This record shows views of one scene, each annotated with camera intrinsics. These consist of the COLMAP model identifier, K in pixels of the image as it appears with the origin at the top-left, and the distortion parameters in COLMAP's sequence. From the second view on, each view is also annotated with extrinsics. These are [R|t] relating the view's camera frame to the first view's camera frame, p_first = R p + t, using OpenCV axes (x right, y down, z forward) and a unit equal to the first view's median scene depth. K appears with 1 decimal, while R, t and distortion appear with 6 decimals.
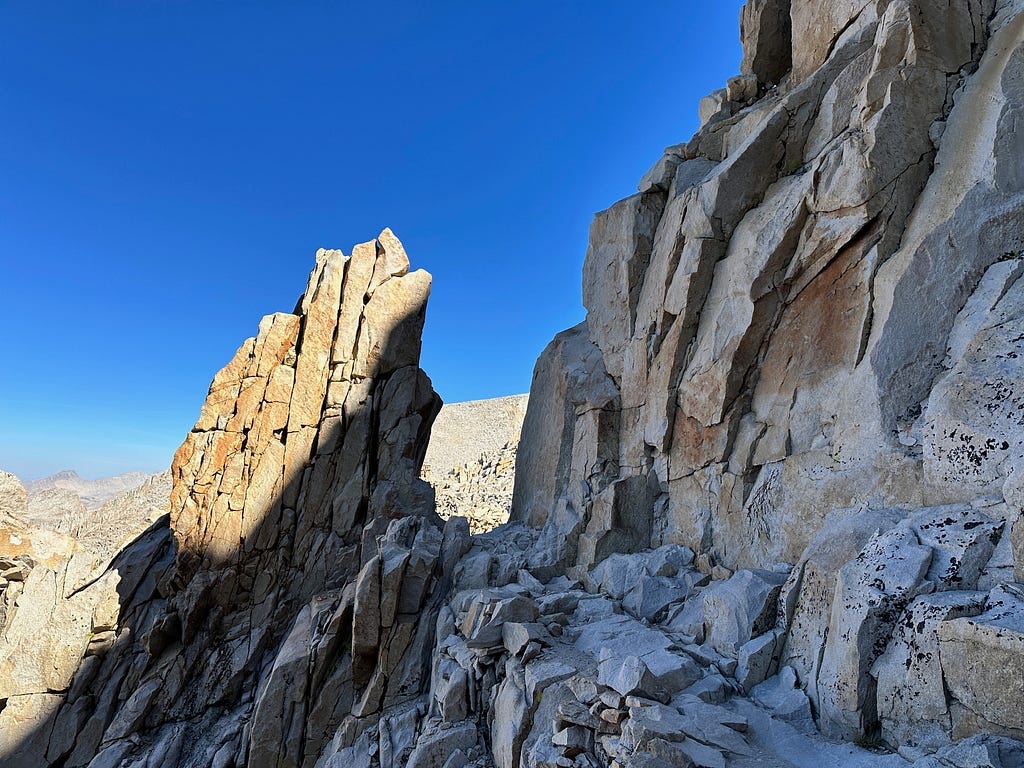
lens RADIAL K [[713.3, 0, 509.0], [0, 713.3, 390.4], [0, 0, 1]] dist [0.132978, -0.173332]
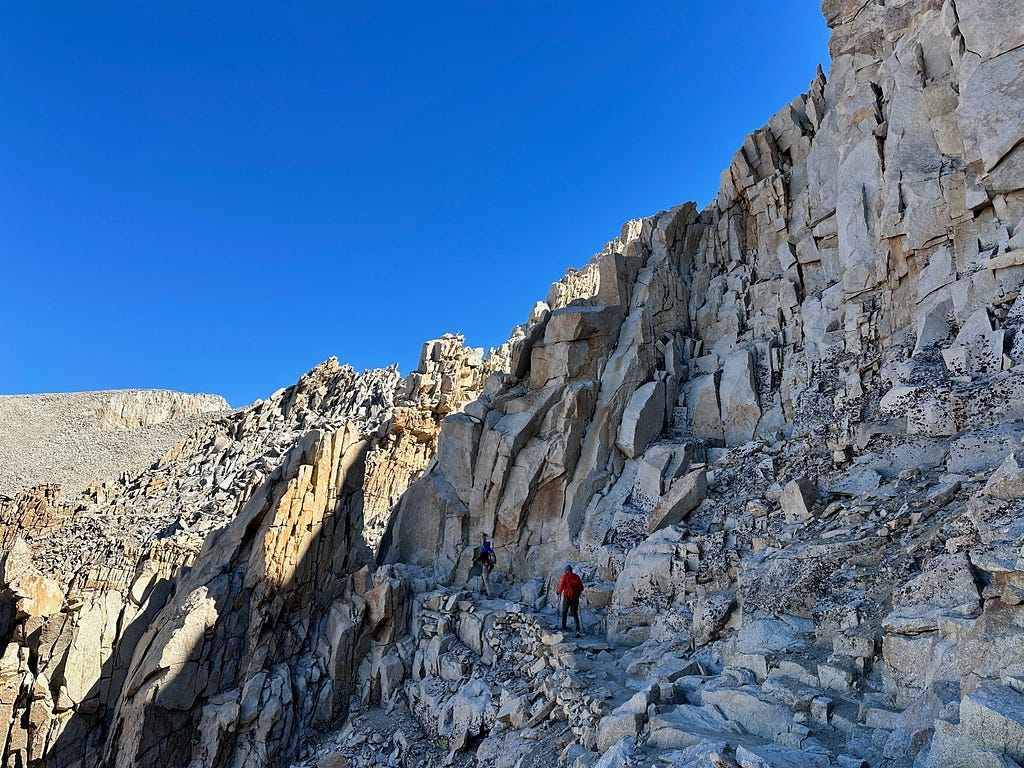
lens RADIAL K [[713.3, 0, 509.0], [0, 713.3, 390.4], [0, 0, 1]] dist [0.132978, -0.173332]
pose [[0.865889, 0.074825, 0.494608, -1.022222], [-0.069954, 0.997146, -0.028384, -0.363773], [-0.495320, -0.010023, 0.868653, -1.276388]]
